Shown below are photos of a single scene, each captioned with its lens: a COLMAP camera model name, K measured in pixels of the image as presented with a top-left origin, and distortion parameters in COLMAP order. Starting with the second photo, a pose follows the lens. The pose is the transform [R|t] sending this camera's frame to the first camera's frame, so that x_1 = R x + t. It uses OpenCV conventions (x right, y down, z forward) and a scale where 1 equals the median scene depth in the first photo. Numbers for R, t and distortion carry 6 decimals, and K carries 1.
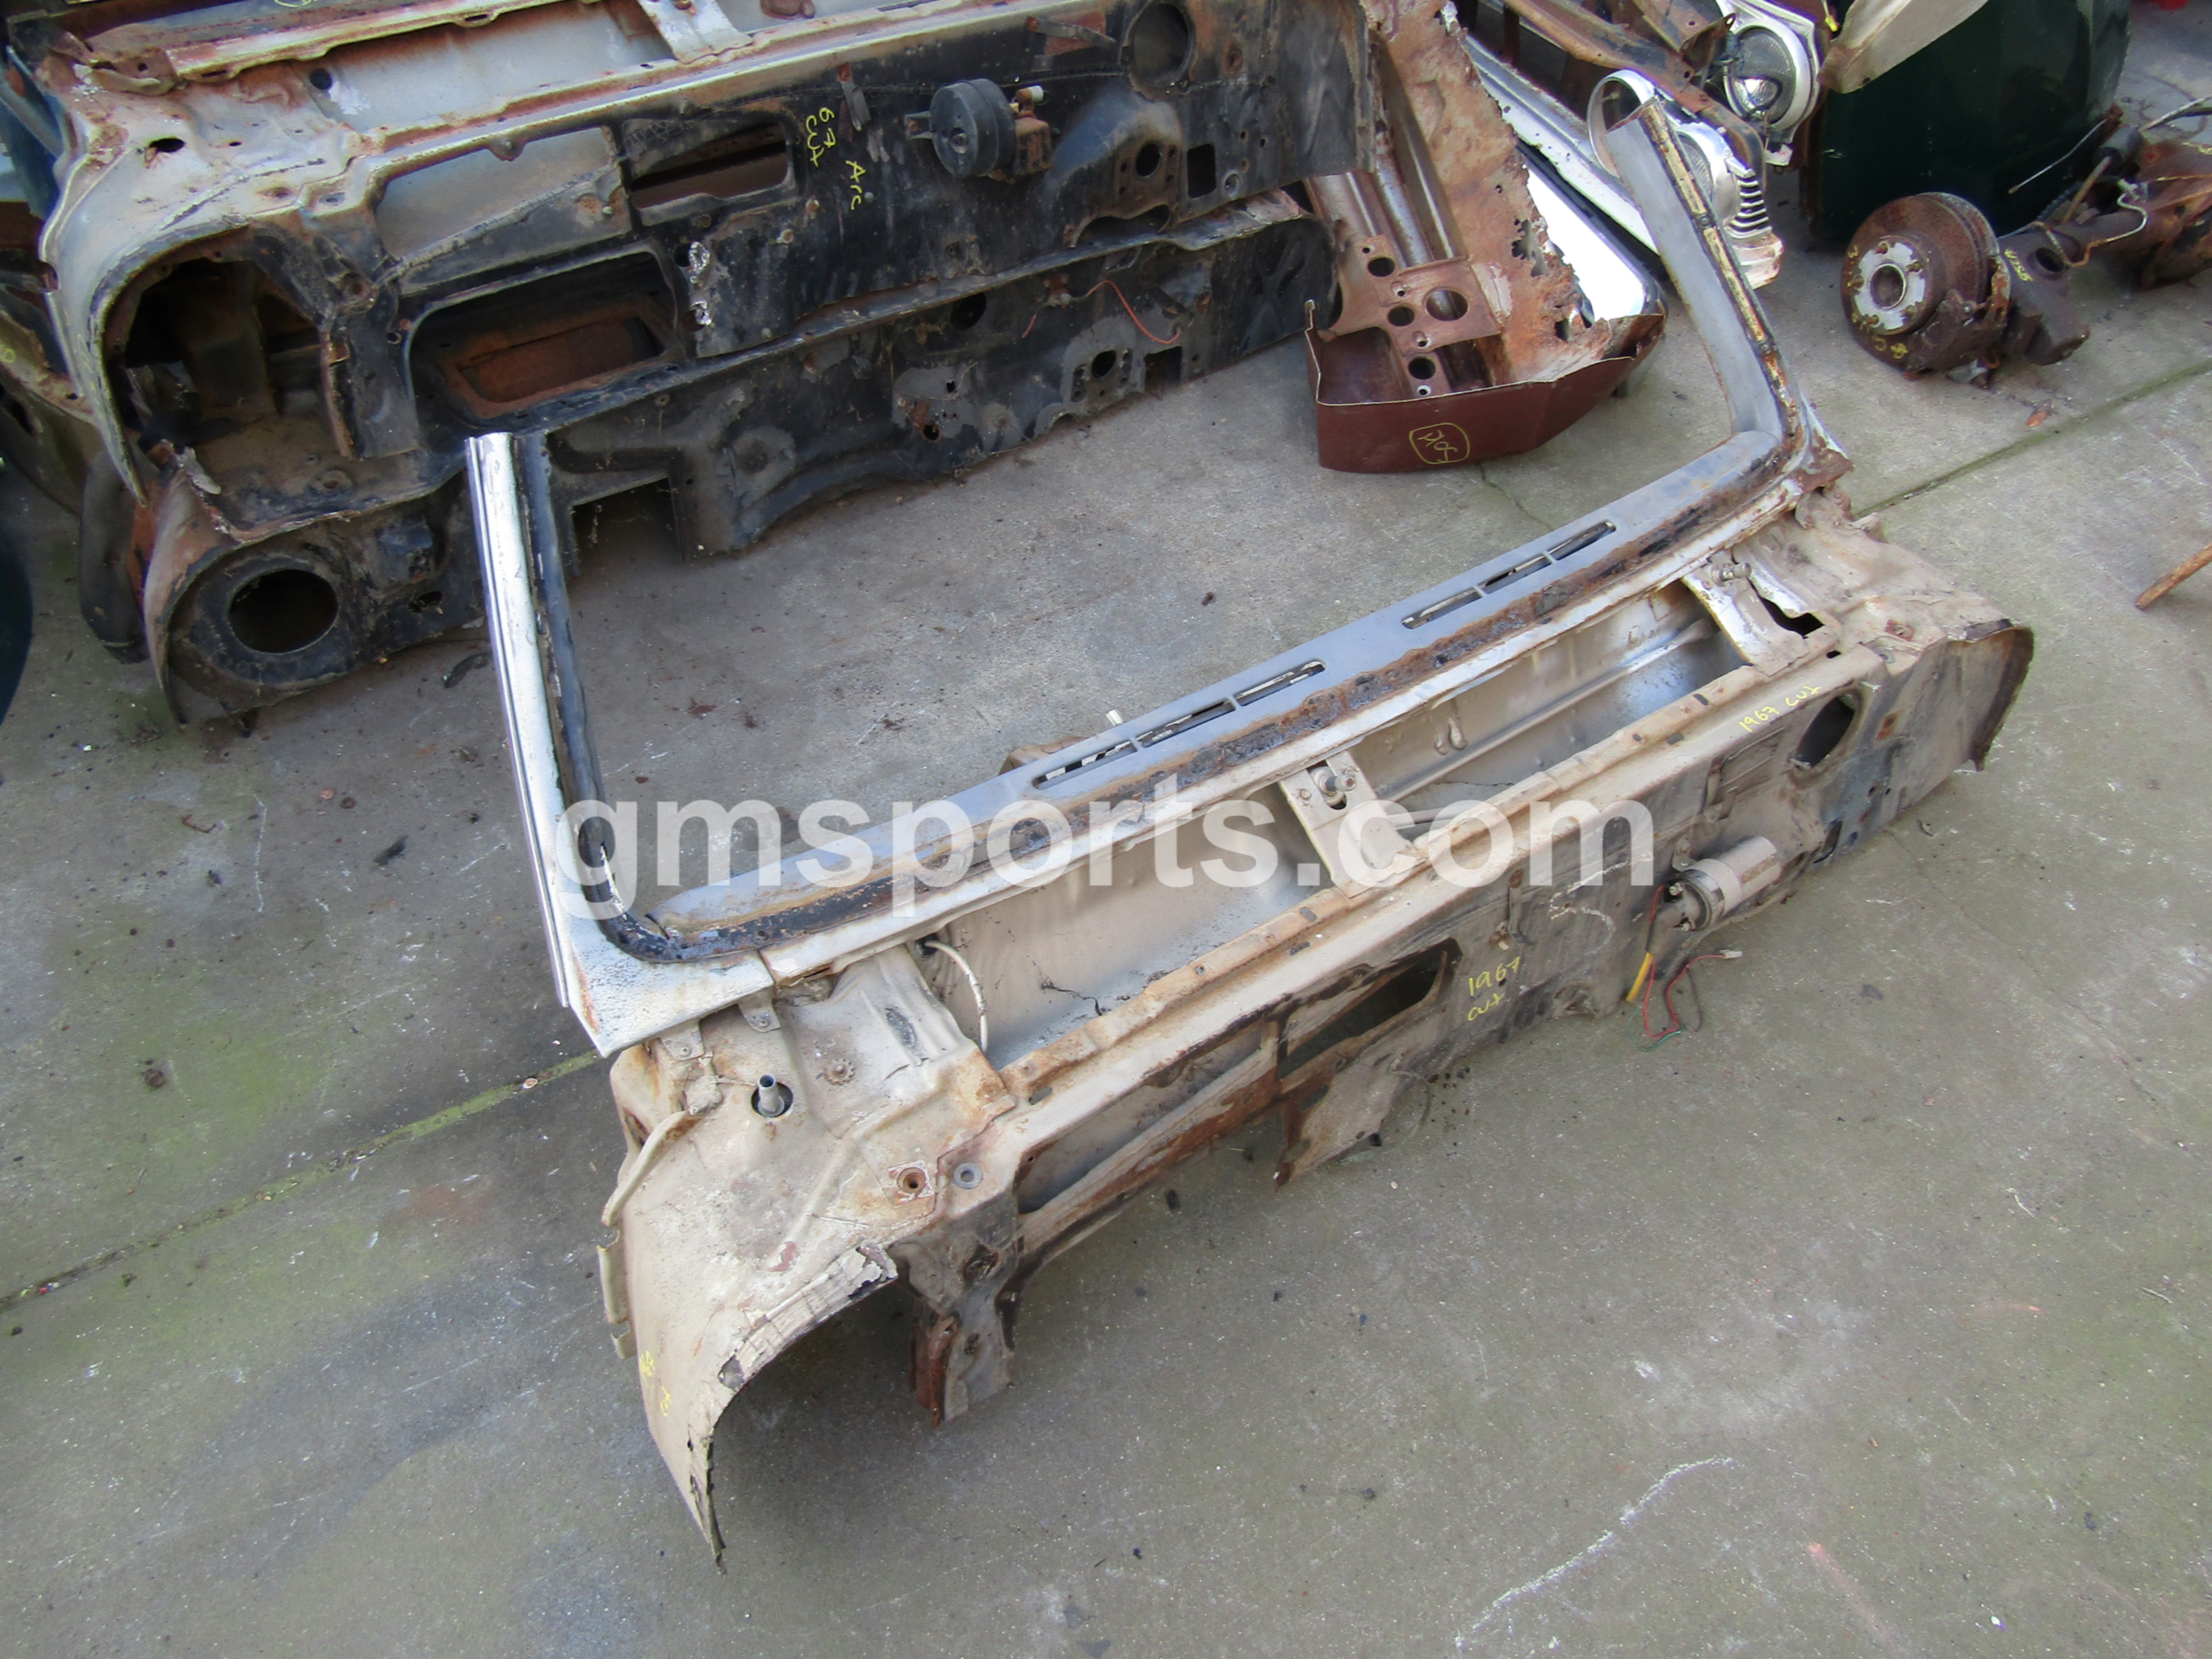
lens RADIAL K [[1579.6, 0, 1119.1], [0, 1579.6, 822.2], [0, 0, 1]] dist [-0.007202, 0.000627]
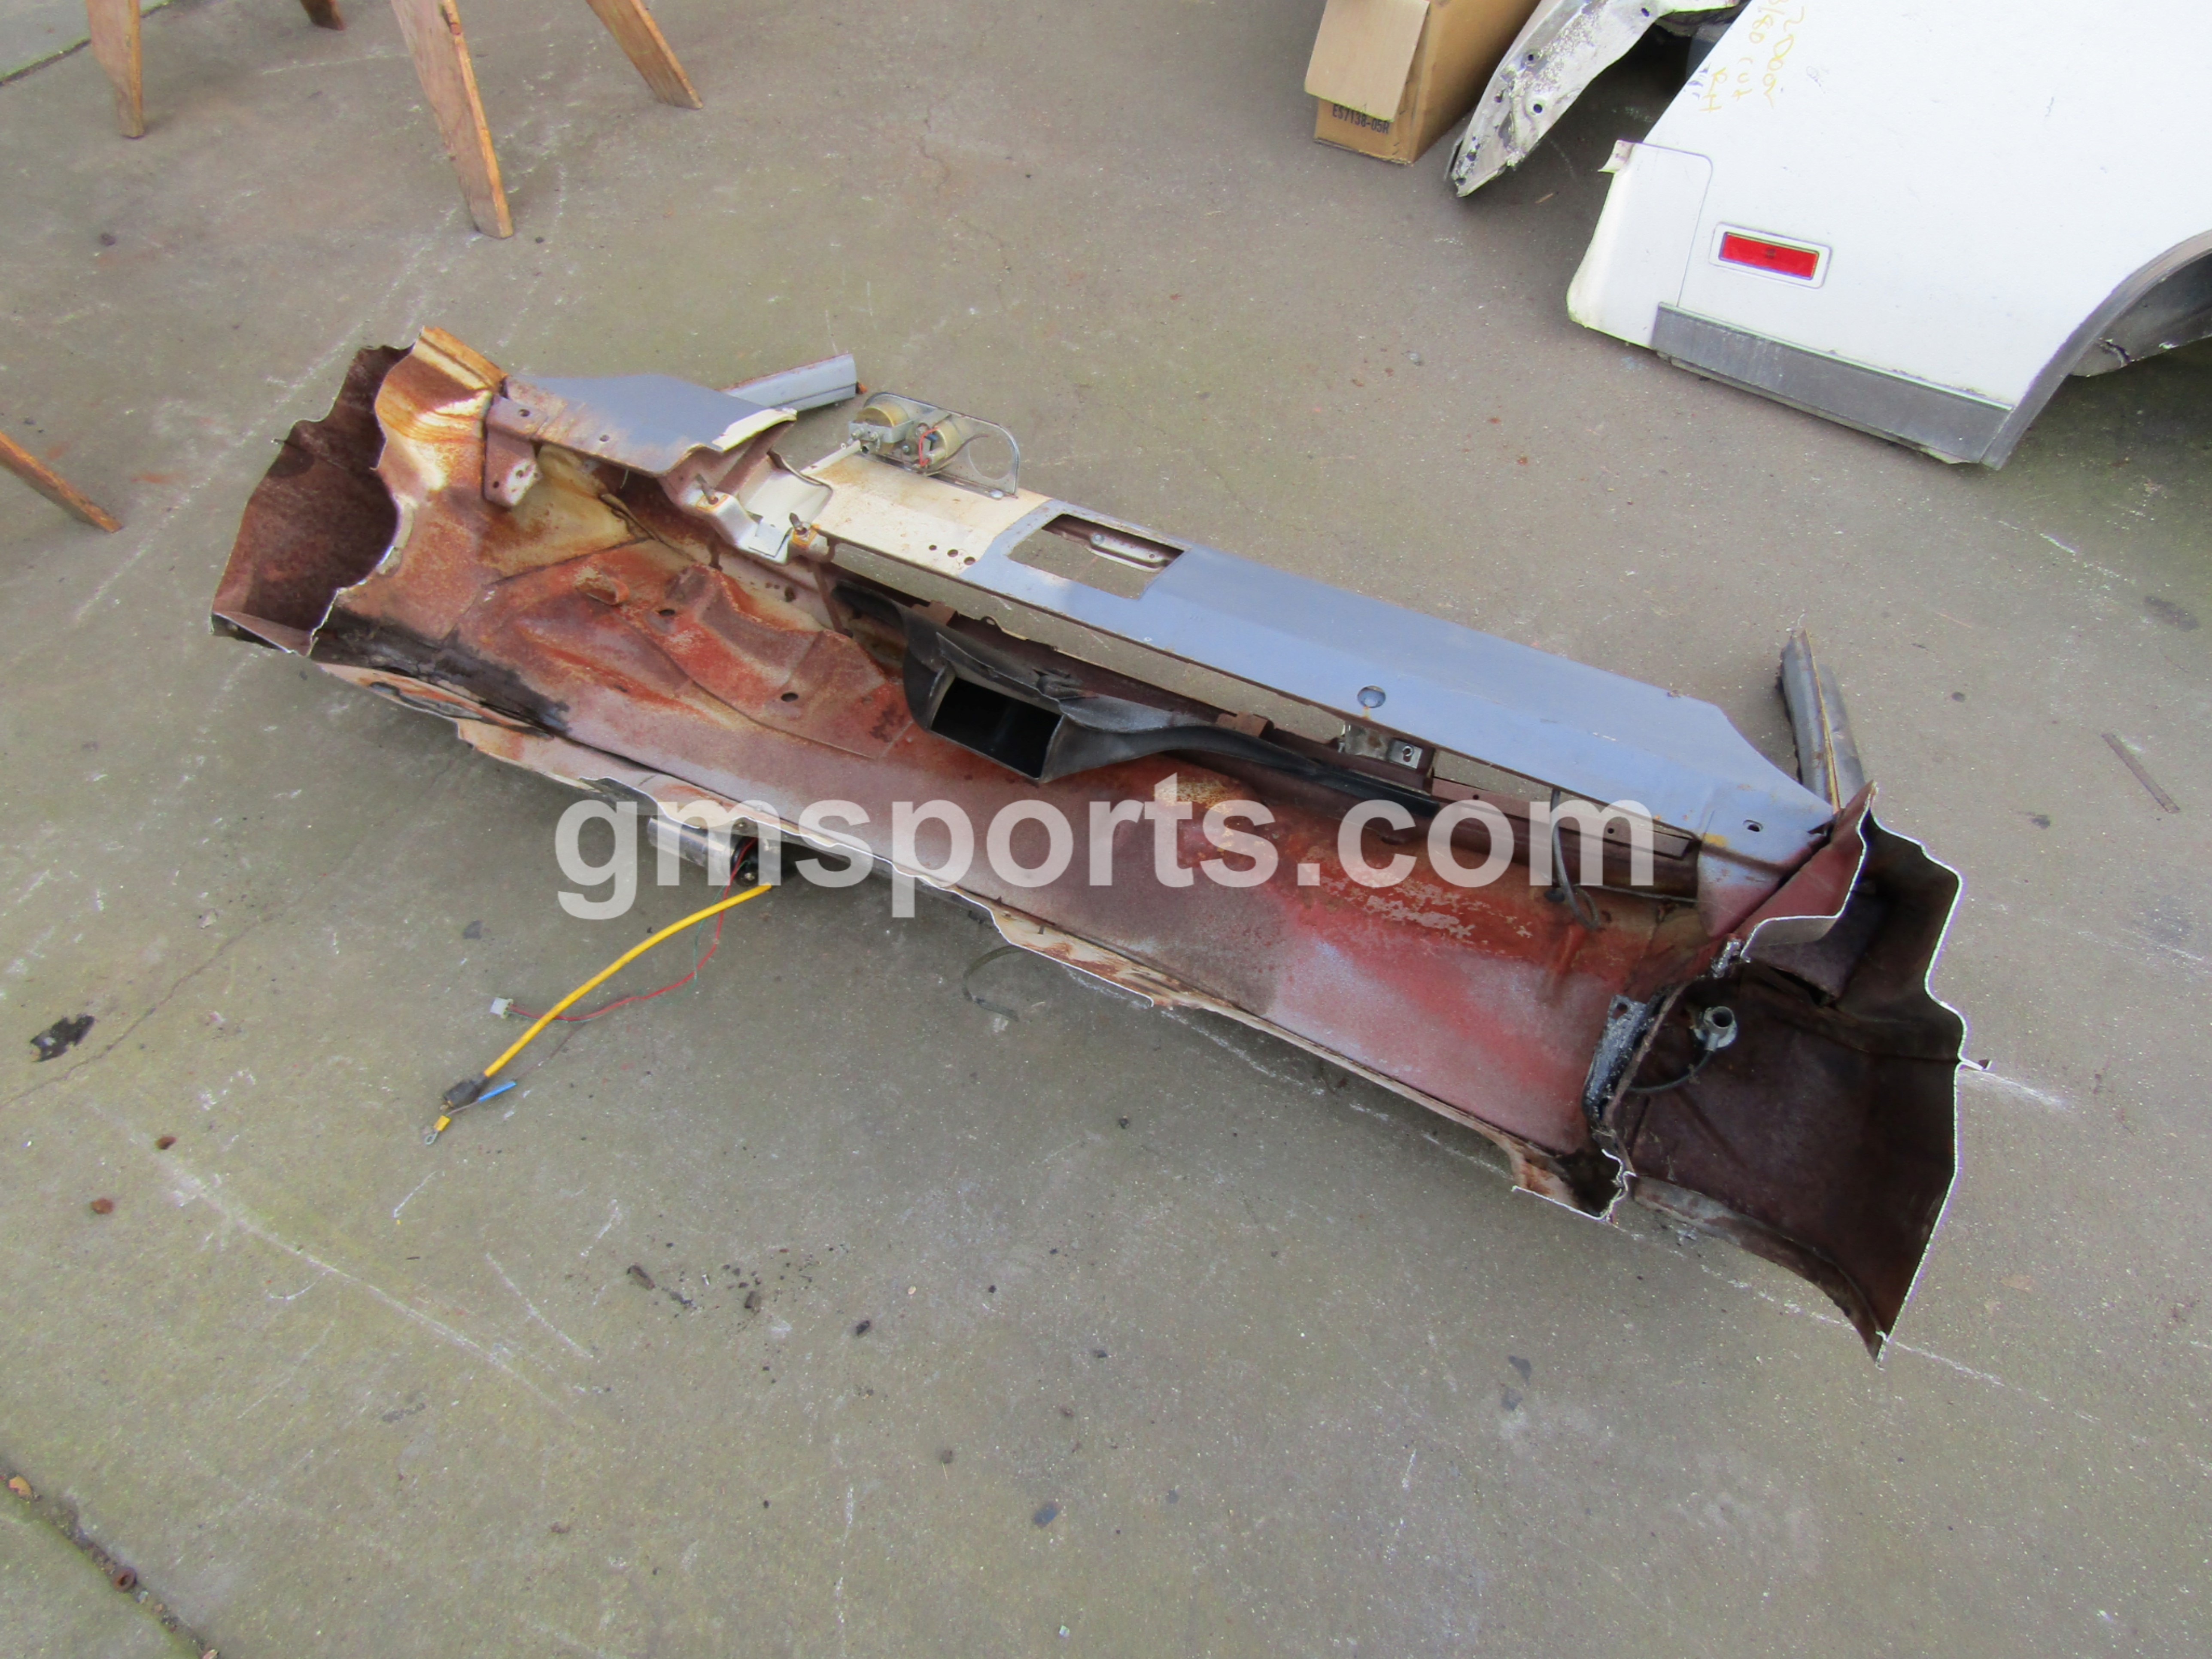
lens RADIAL K [[1579.6, 0, 1104.4], [0, 1579.6, 835.4], [0, 0, 1]] dist [-0.007202, 0.000627]
pose [[-0.437776, -0.724252, 0.532740, -0.138017], [0.689923, 0.109334, 0.715578, -0.308421], [-0.576506, 0.680812, 0.451814, 0.337405]]
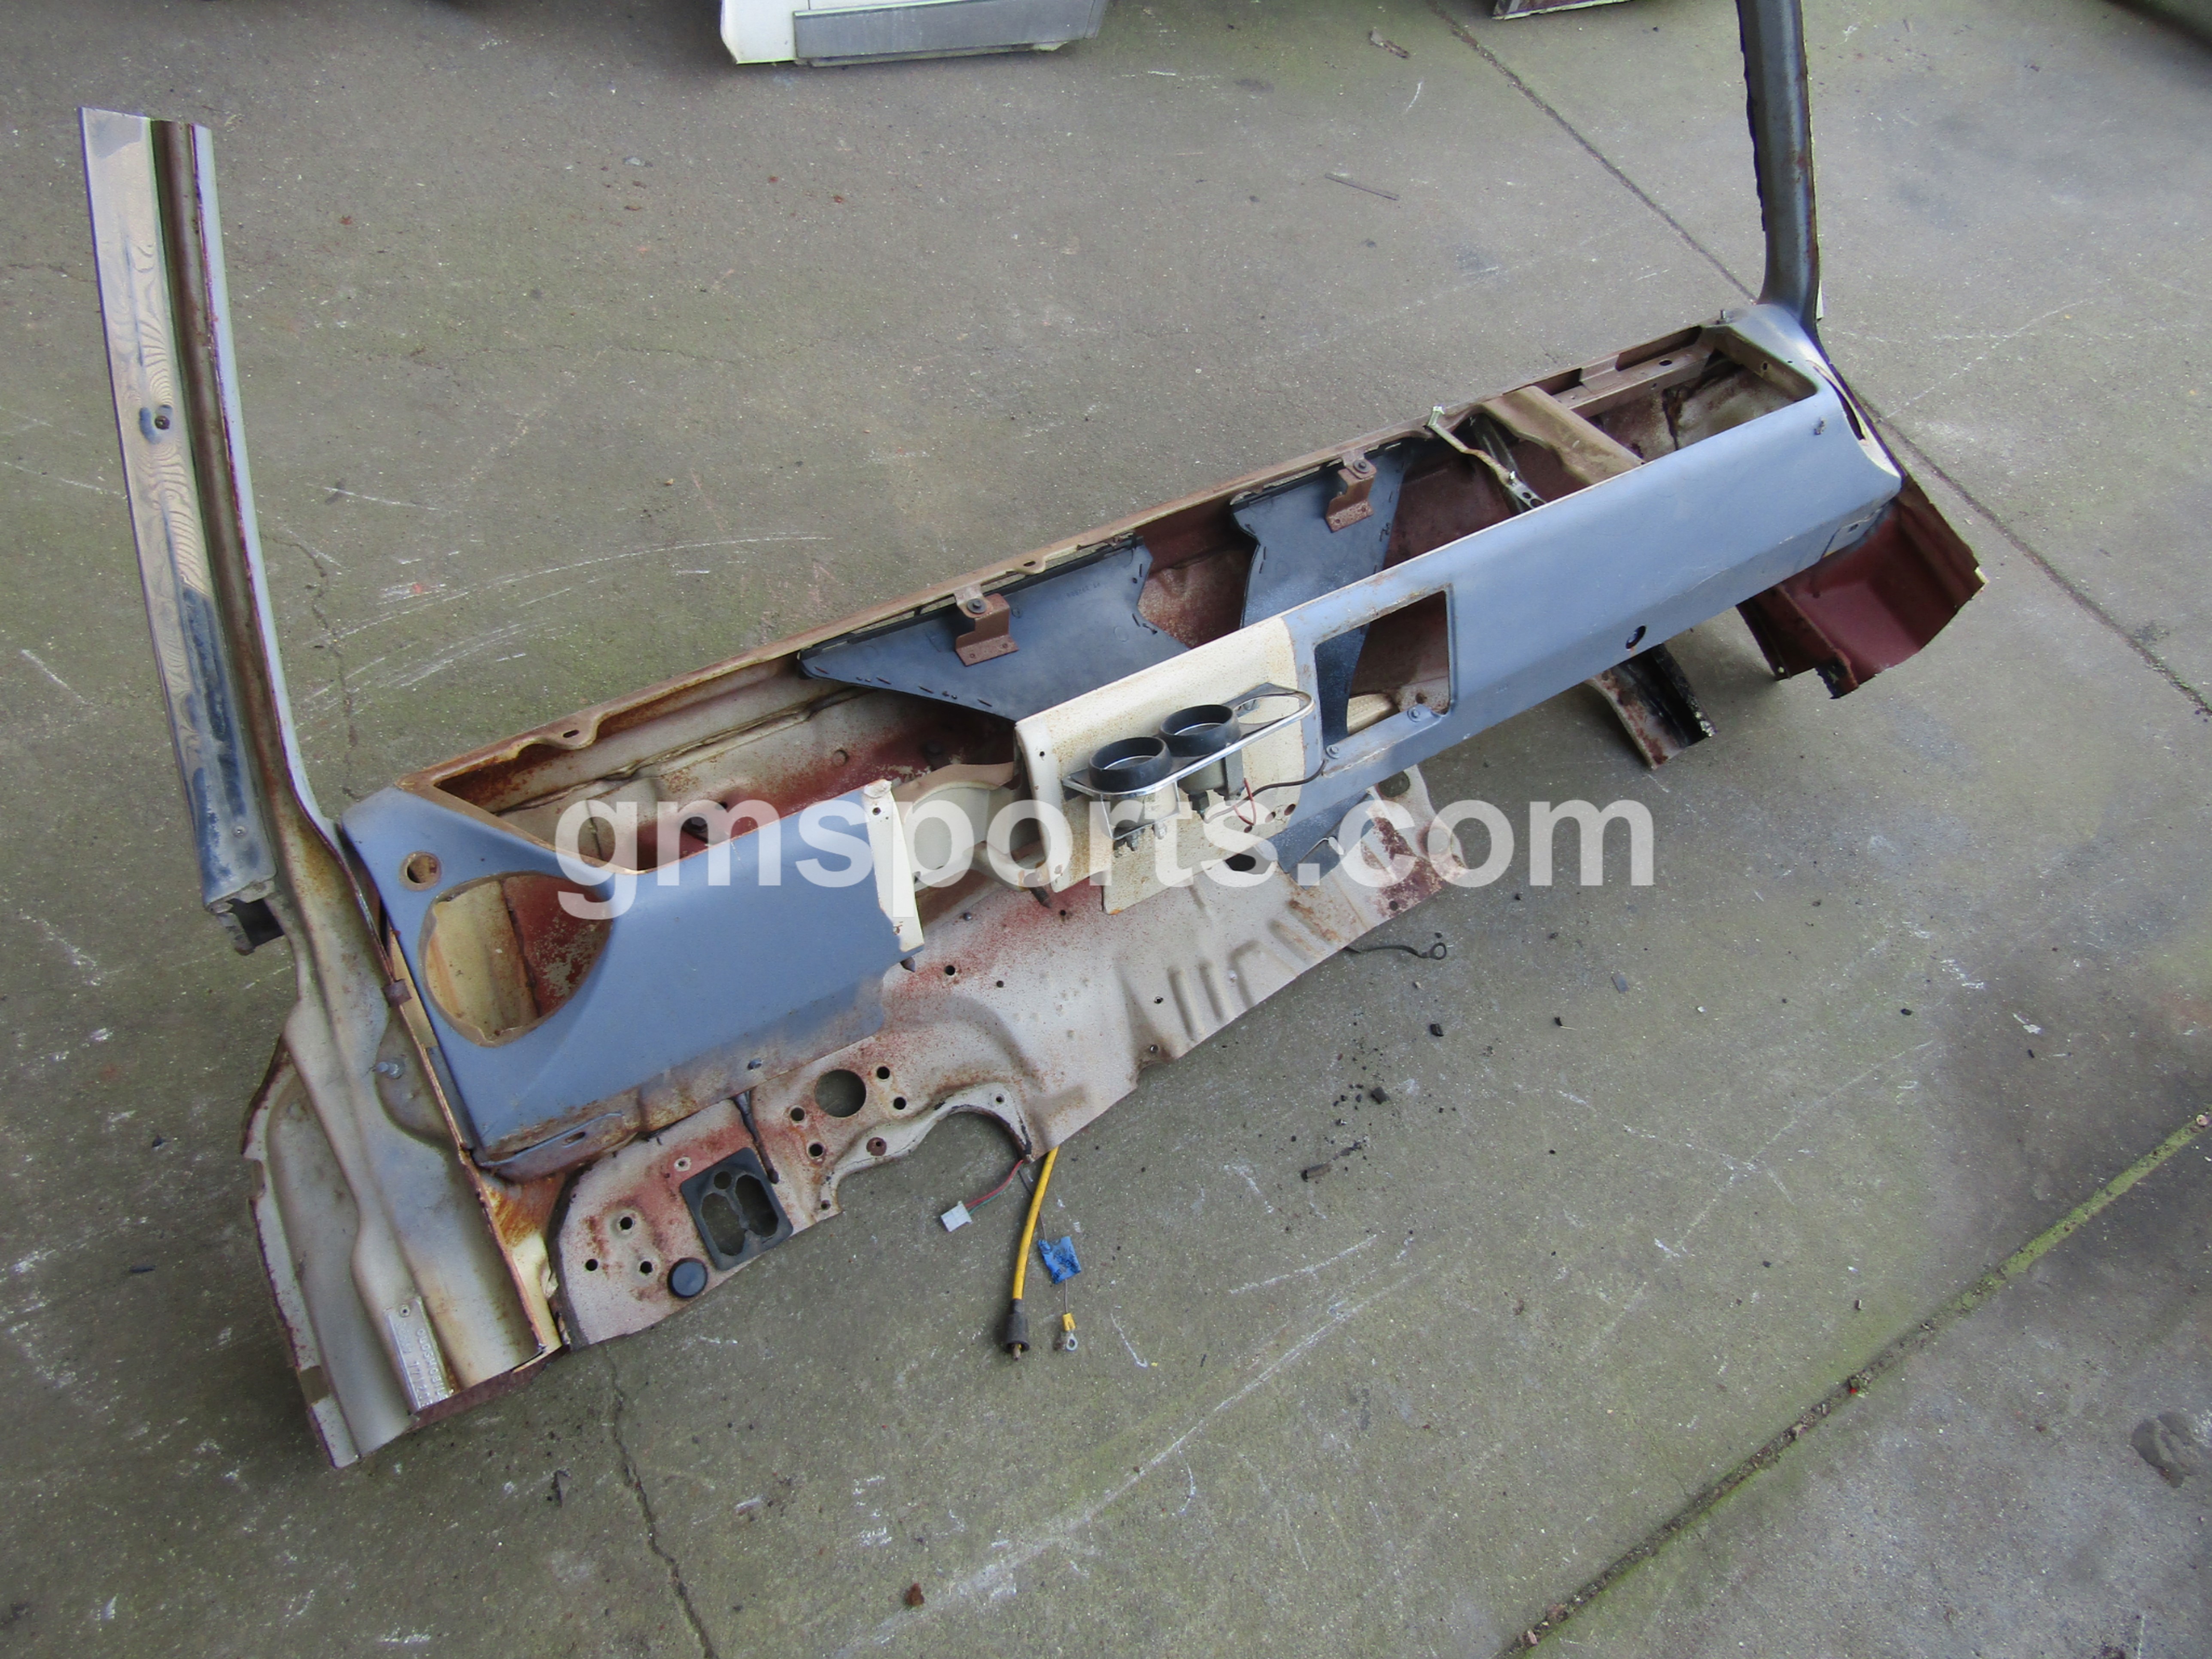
lens RADIAL K [[1579.6, 0, 1103.2], [0, 1579.6, 829.1], [0, 0, 1]] dist [-0.007202, 0.000627]
pose [[-0.965469, -0.159286, -0.206148, 0.528344], [-0.160086, -0.261533, 0.951826, -0.599906], [-0.205528, 0.951960, 0.227003, 0.642662]]
